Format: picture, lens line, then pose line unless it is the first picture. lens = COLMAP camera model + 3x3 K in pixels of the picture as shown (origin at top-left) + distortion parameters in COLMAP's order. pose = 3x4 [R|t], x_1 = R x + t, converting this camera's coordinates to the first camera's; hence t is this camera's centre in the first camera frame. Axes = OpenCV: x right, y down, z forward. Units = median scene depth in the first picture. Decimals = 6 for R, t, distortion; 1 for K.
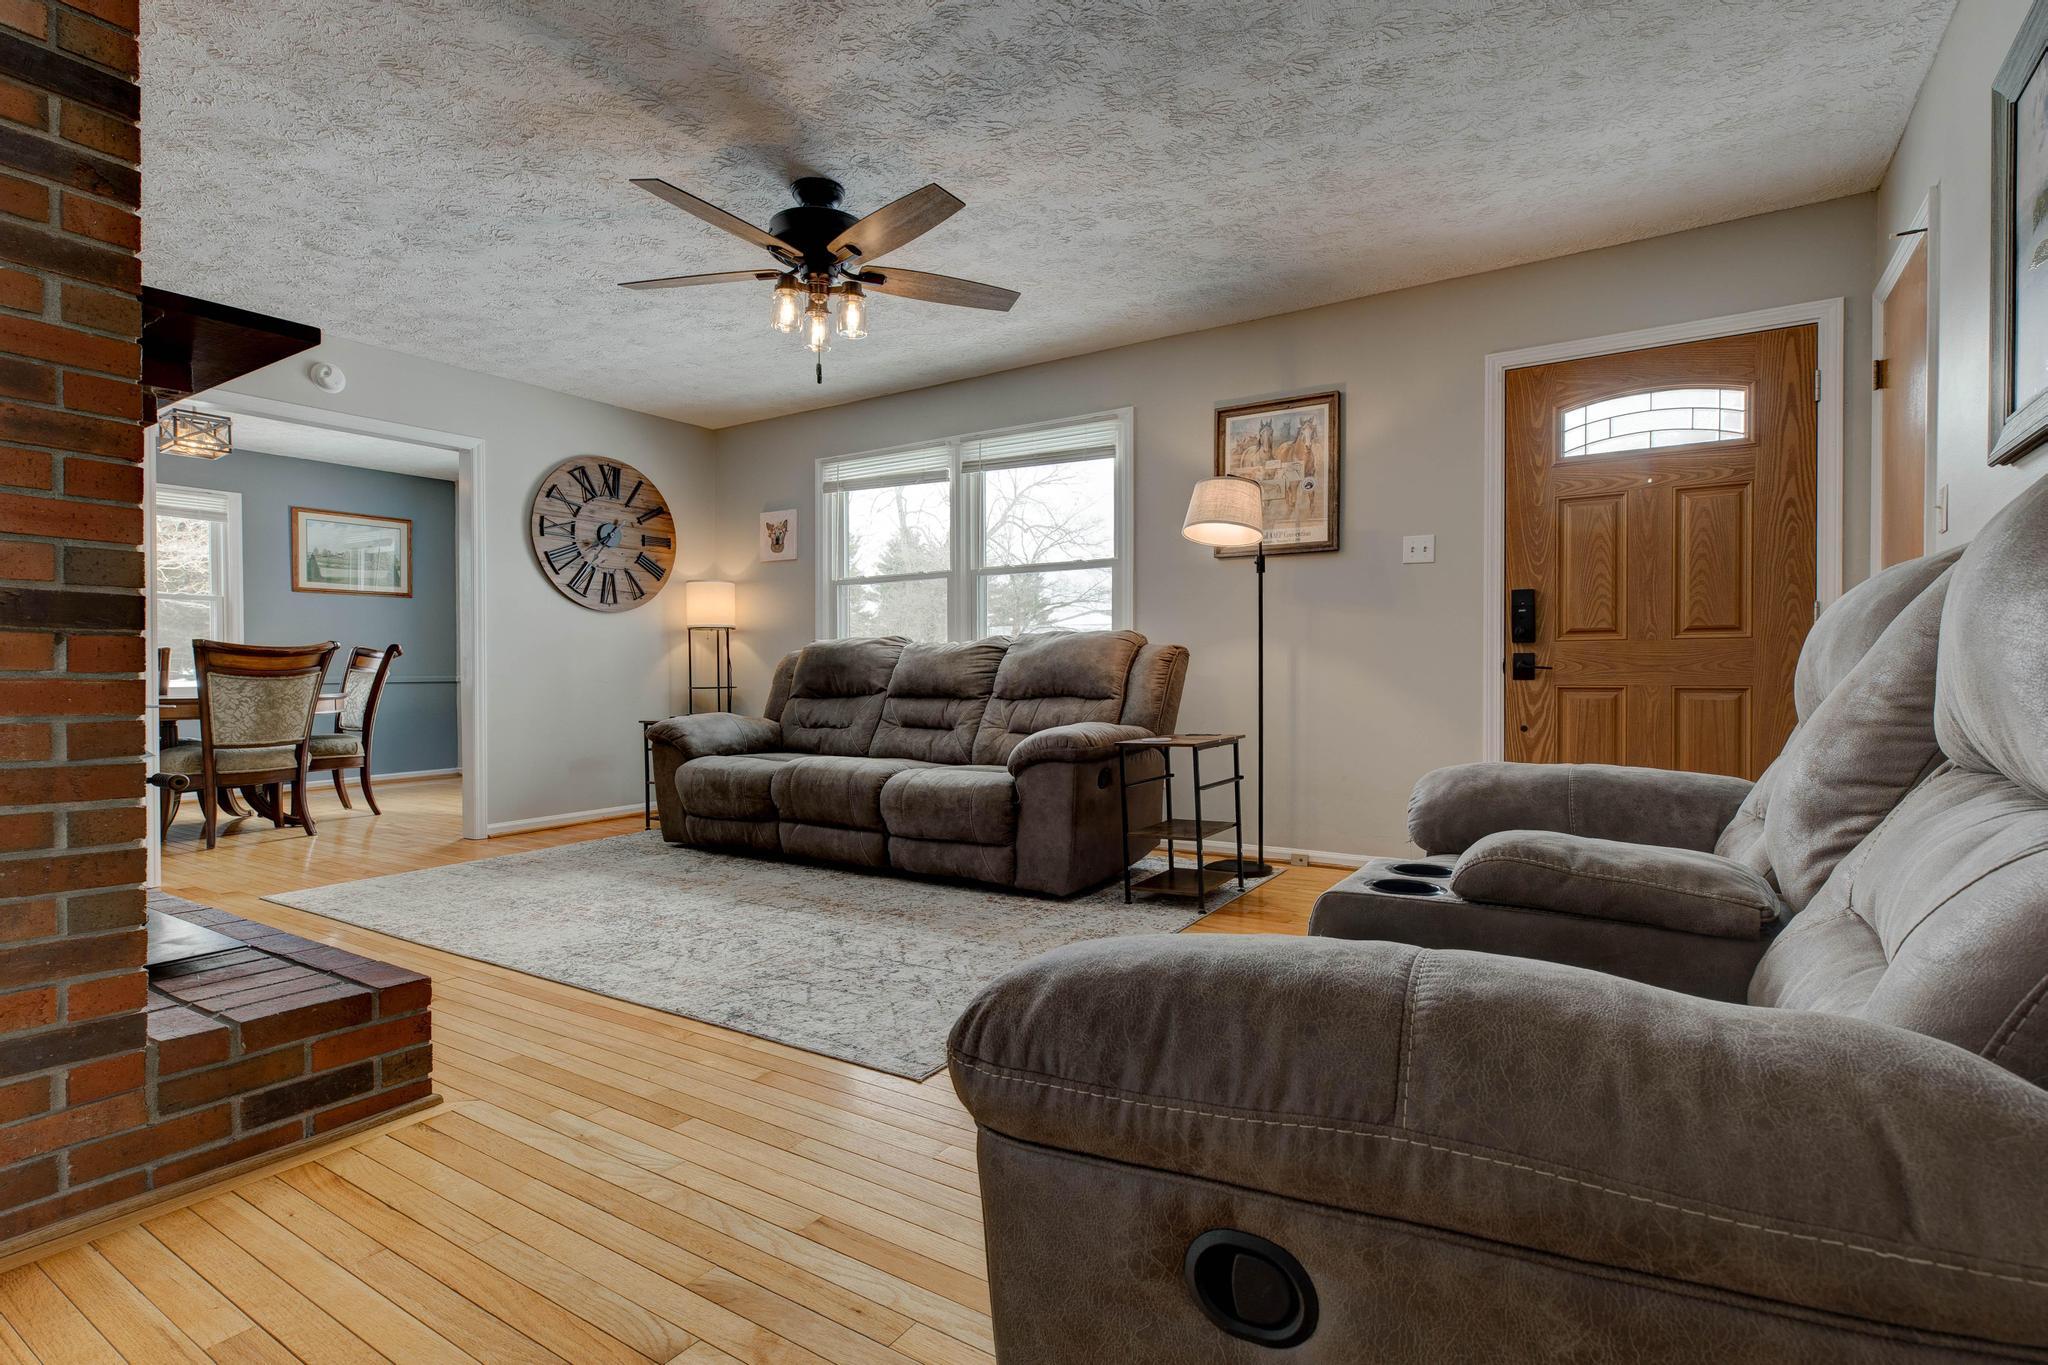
lens RADIAL K [[942.9, 0, 1010.4], [0, 942.9, 684.8], [0, 0, 1]] dist [0.005018, -0.001163]
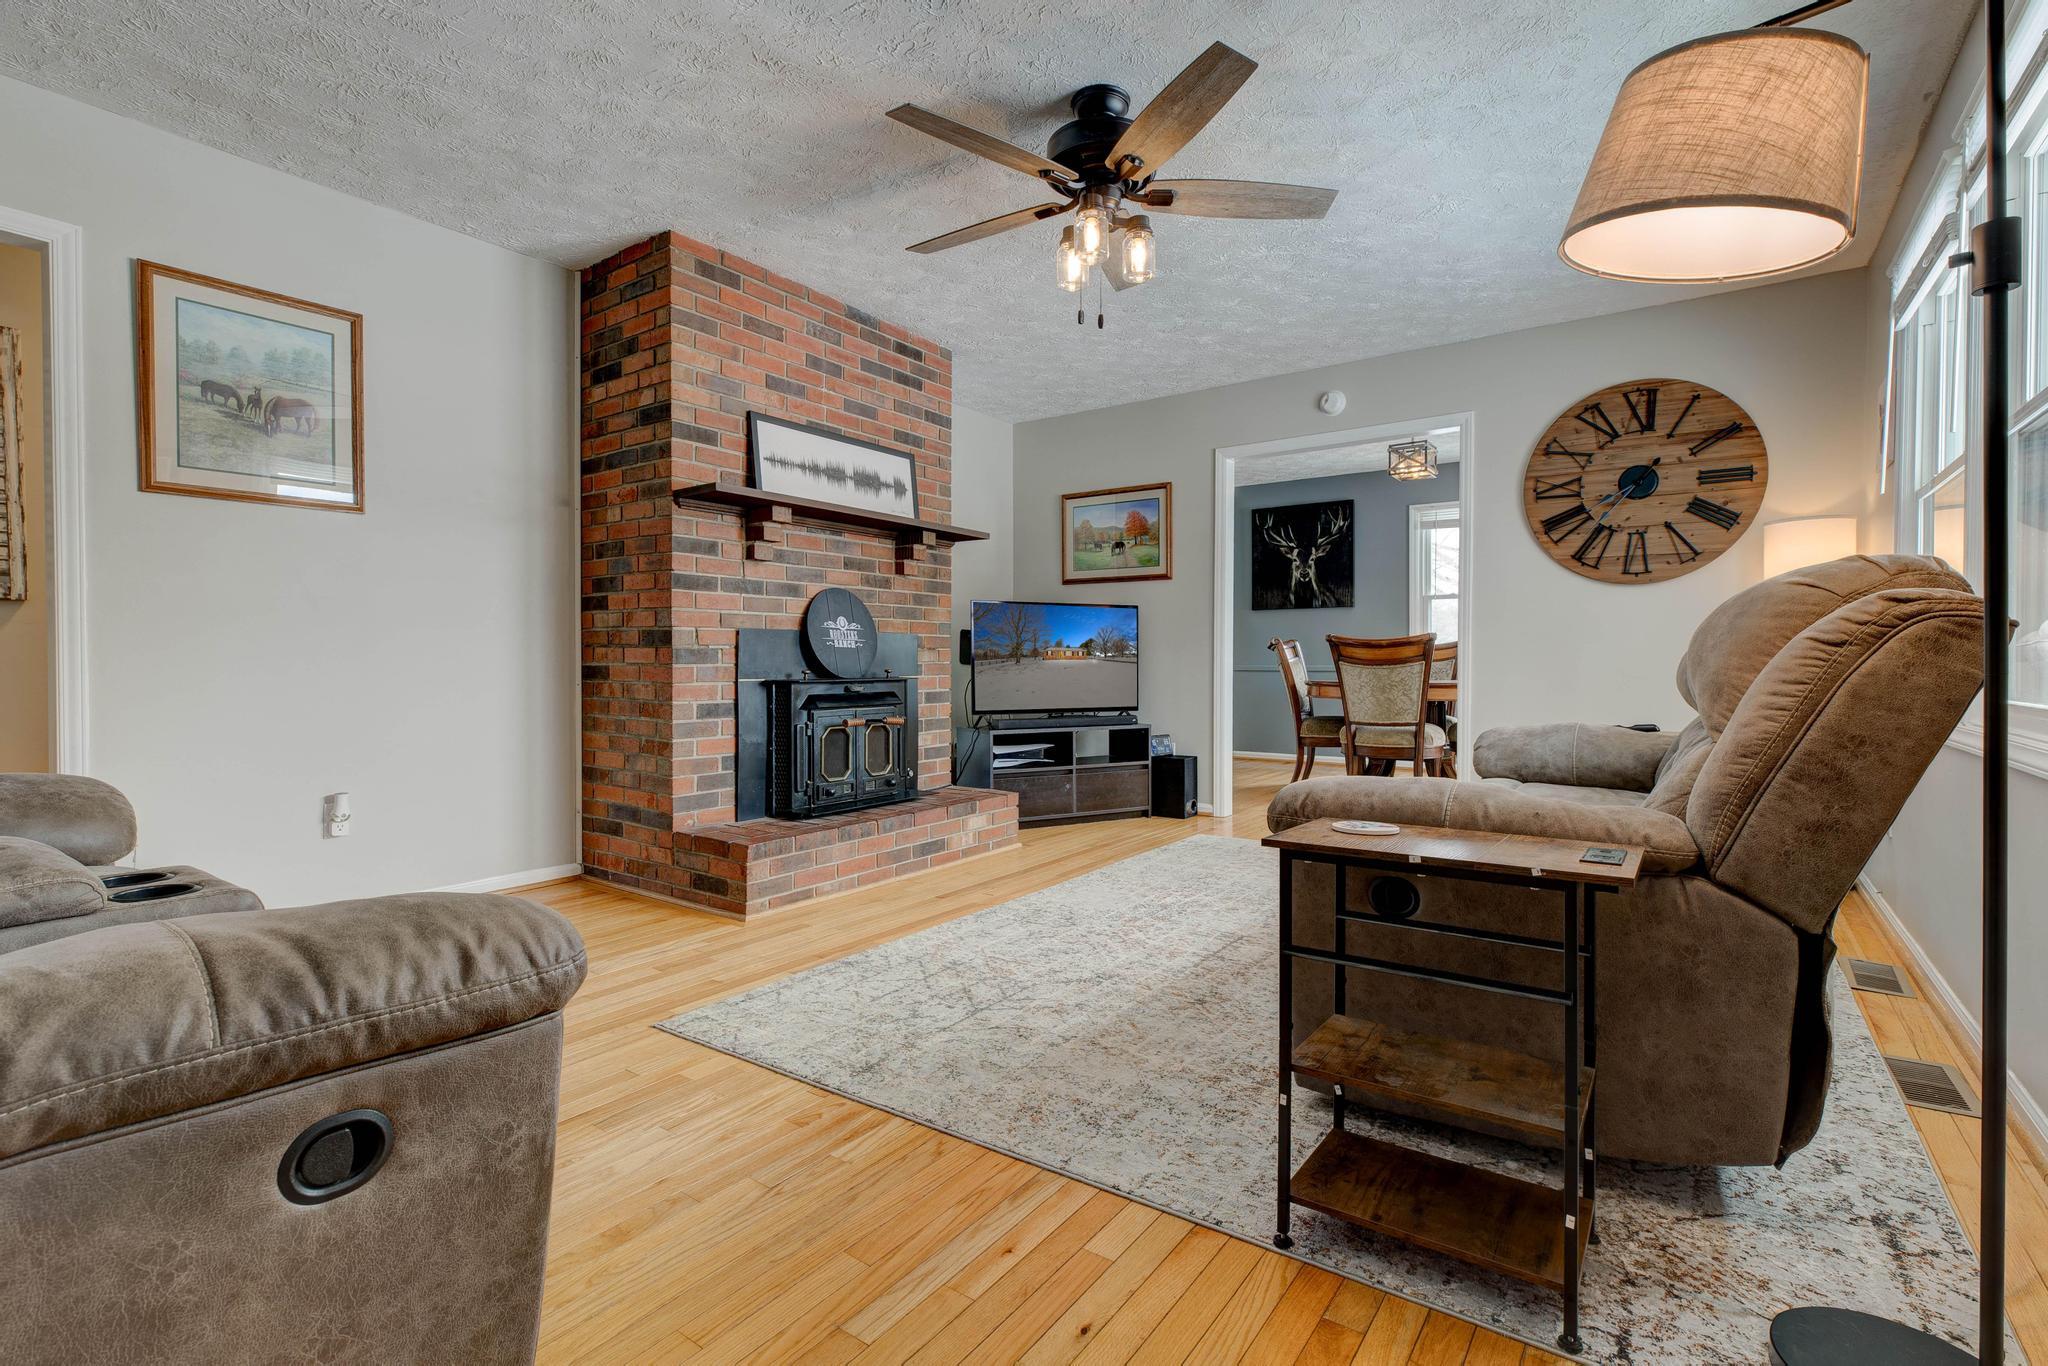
lens RADIAL K [[1001.0, 0, 1032.9], [0, 1001.0, 676.6], [0, 0, 1]] dist [0.002805, 0.000135]
pose [[-0.036350, 0.020300, -0.999133, 0.433545], [-0.016398, 0.999647, 0.020907, -0.013279], [0.999205, 0.017144, -0.036004, 0.598115]]
